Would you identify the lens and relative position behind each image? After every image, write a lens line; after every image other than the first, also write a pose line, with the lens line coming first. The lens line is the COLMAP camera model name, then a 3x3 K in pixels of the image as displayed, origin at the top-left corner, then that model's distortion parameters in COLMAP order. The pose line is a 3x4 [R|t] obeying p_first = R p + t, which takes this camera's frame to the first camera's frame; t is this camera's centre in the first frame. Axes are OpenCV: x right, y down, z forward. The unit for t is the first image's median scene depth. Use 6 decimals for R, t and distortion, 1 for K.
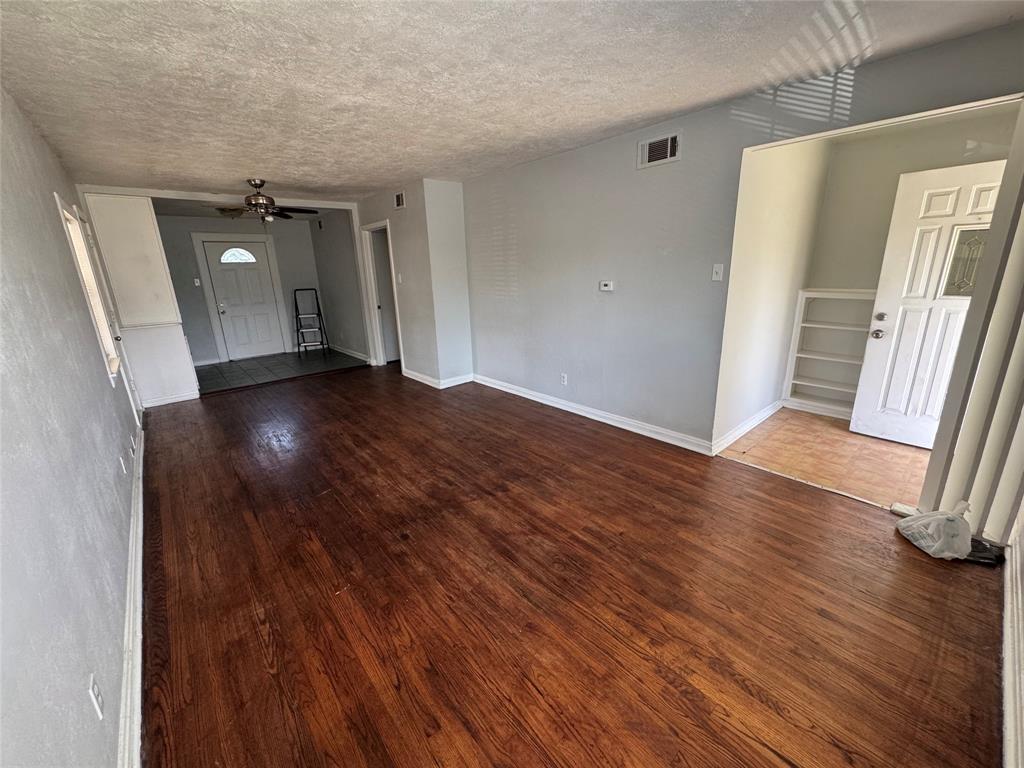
lens RADIAL K [[409.4, 0, 510.9], [0, 409.4, 381.0], [0, 0, 1]] dist [-0.002737, 0.000447]
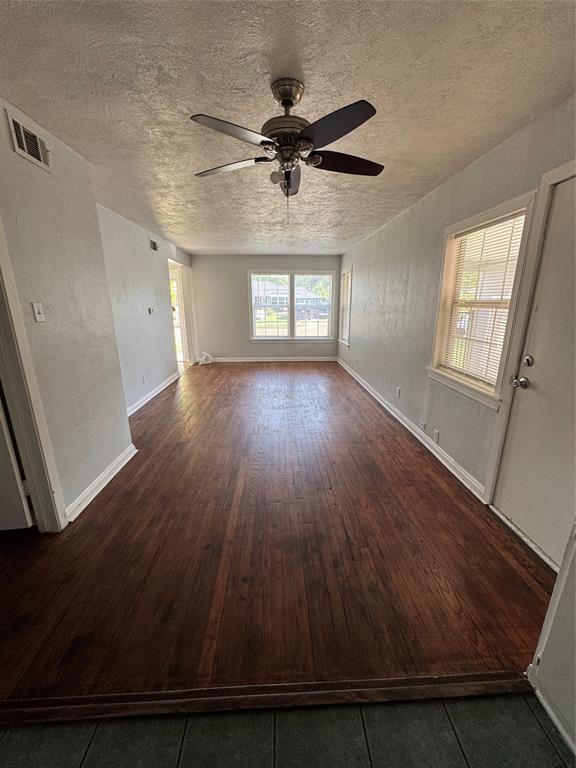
lens RADIAL K [[307.1, 0, 289.4], [0, 307.1, 386.1], [0, 0, 1]] dist [-0.002737, 0.000447]
pose [[-0.784431, -0.133849, 0.605601, -1.372920], [0.190037, 0.877599, 0.440120, -0.537433], [-0.590385, 0.460331, -0.662979, 2.179116]]
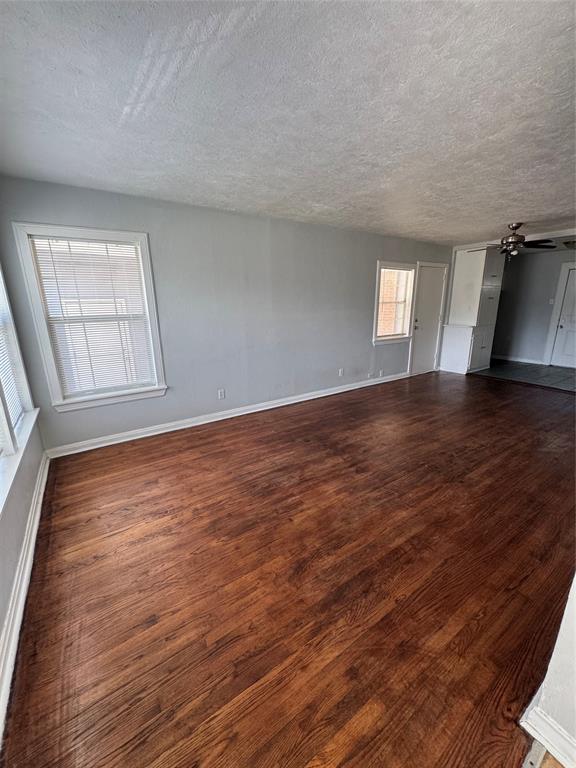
lens RADIAL K [[307.1, 0, 291.8], [0, 307.1, 383.0], [0, 0, 1]] dist [-0.002737, 0.000447]
pose [[-0.113881, 0.283803, -0.952096, 0.842307], [-0.256701, 0.917383, 0.304160, -0.220321], [0.959758, 0.279042, -0.031621, 0.770492]]
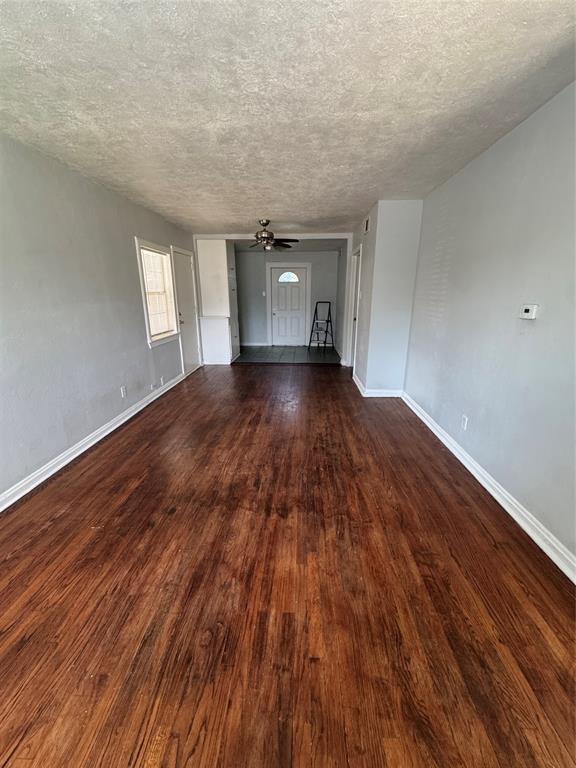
lens RADIAL K [[307.1, 0, 289.5], [0, 307.1, 383.4], [0, 0, 1]] dist [-0.002737, 0.000447]
pose [[0.728587, 0.222193, -0.647913, 0.396461], [-0.207110, 0.973109, 0.100817, -0.108447], [0.652891, 0.060735, 0.755013, 0.460260]]
